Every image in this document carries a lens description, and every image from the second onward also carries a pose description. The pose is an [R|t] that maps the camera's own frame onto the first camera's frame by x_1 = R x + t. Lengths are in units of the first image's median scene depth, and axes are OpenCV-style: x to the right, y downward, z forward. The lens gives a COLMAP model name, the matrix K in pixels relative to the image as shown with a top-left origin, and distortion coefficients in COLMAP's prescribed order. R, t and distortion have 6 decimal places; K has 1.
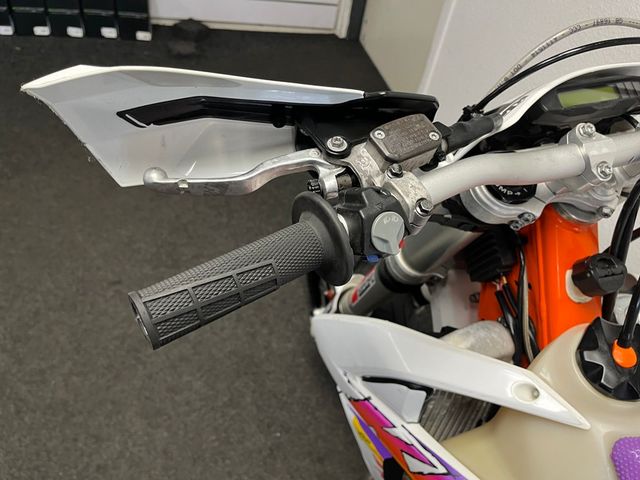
lens RADIAL K [[493.0, 0, 320.0], [0, 493.0, 240.0], [0, 0, 1]] dist [0.001965, -0.000444]
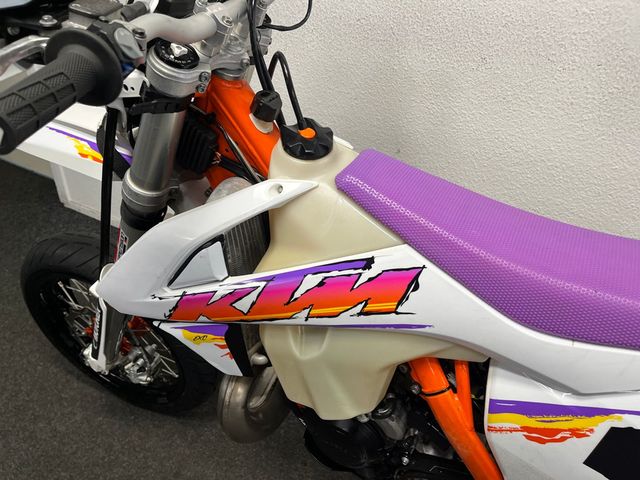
lens RADIAL K [[474.5, 0, 320.0], [0, 474.5, 240.0], [0, 0, 1]] dist [0.056397, -0.085422]
pose [[0.667752, -0.492242, 0.558394, -0.276799], [0.547067, 0.833228, 0.080310, 0.333157], [-0.504802, 0.251852, 0.825679, -0.125789]]
